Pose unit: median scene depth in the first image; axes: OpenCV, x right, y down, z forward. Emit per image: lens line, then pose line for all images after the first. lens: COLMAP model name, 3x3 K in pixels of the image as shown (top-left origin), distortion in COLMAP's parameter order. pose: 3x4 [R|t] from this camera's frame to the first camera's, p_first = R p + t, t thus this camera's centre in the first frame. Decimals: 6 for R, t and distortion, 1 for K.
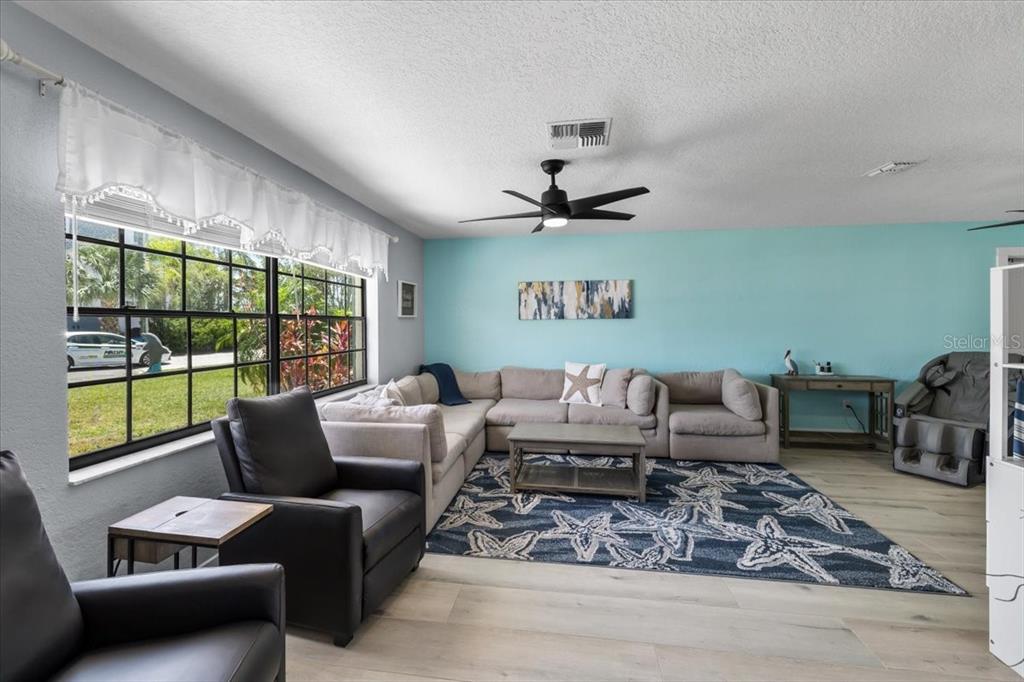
lens RADIAL K [[430.4, 0, 505.0], [0, 430.4, 340.1], [0, 0, 1]] dist [-0.001482, 0.000120]
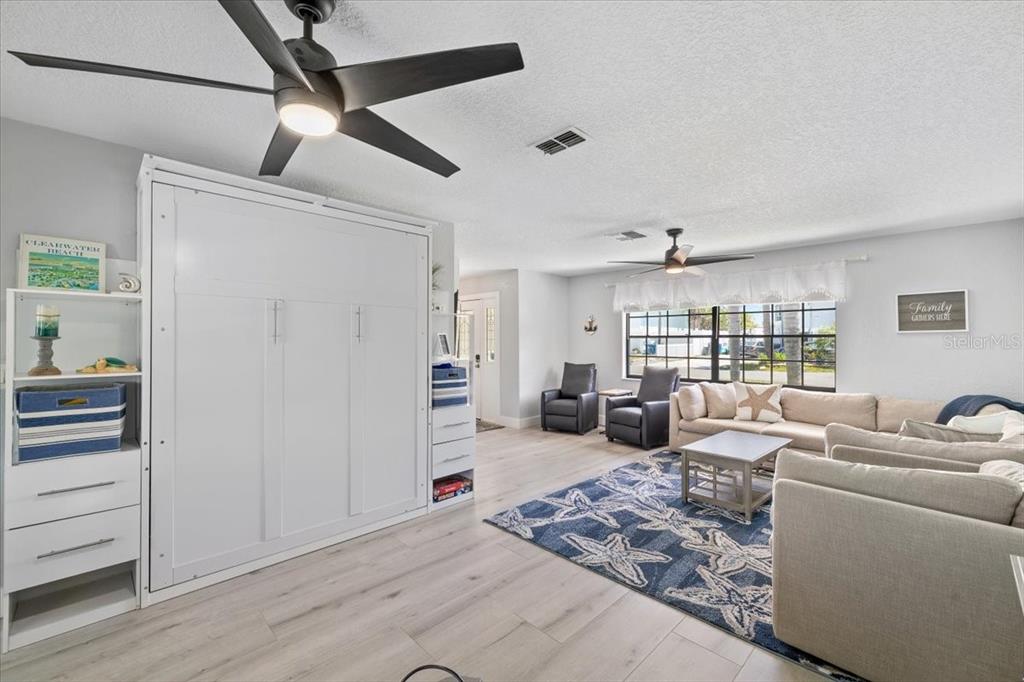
lens RADIAL K [[429.2, 0, 509.6], [0, 429.2, 332.1], [0, 0, 1]] dist [-0.001425, -0.000583]
pose [[-0.598546, -0.013347, -0.800977, 1.521654], [-0.029153, 0.999562, 0.005129, -0.053724], [0.800558, 0.026421, -0.598673, 1.327770]]
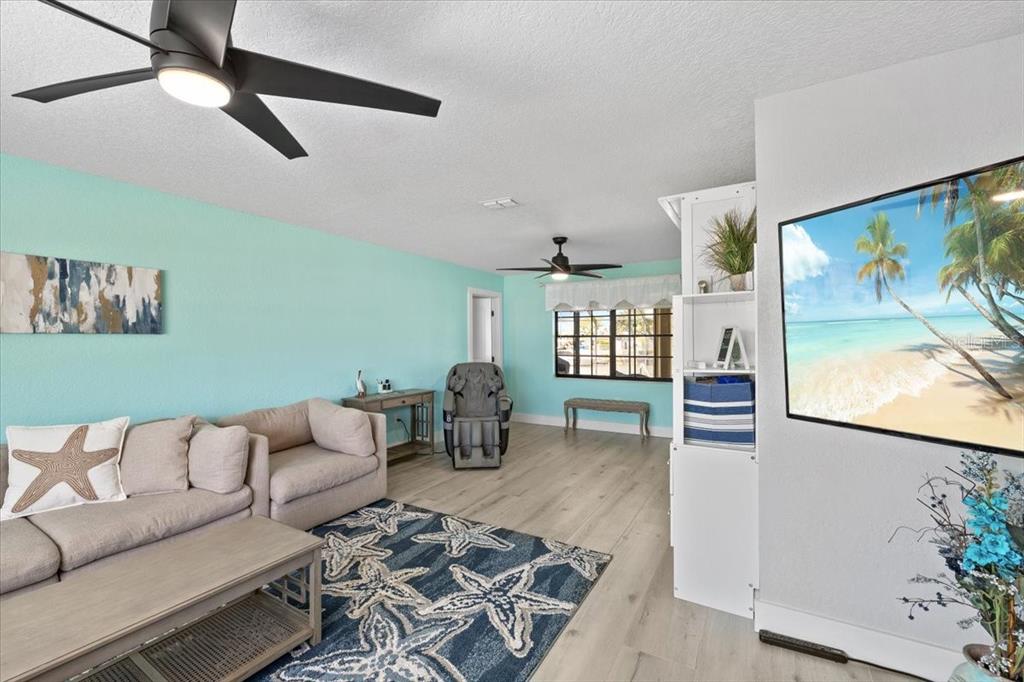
lens RADIAL K [[430.4, 0, 505.0], [0, 430.4, 340.1], [0, 0, 1]] dist [-0.001482, 0.000120]
pose [[0.374305, 0.002731, 0.927302, -0.134951], [0.041168, 0.998961, -0.019559, -0.016918], [-0.926391, 0.045496, 0.373803, 0.536140]]
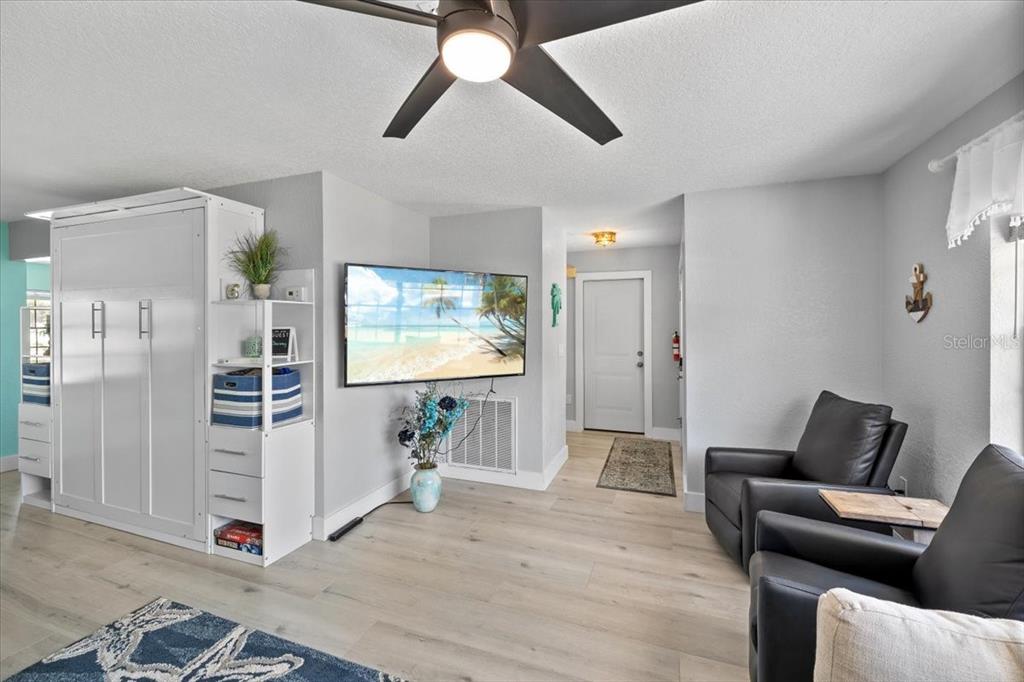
lens RADIAL K [[429.2, 0, 509.6], [0, 429.2, 332.1], [0, 0, 1]] dist [-0.001425, -0.000583]
pose [[-0.980427, 0.001509, 0.196879, 0.027408], [0.010584, 0.998929, 0.045053, -0.063473], [-0.196600, 0.046255, -0.979392, 1.236751]]
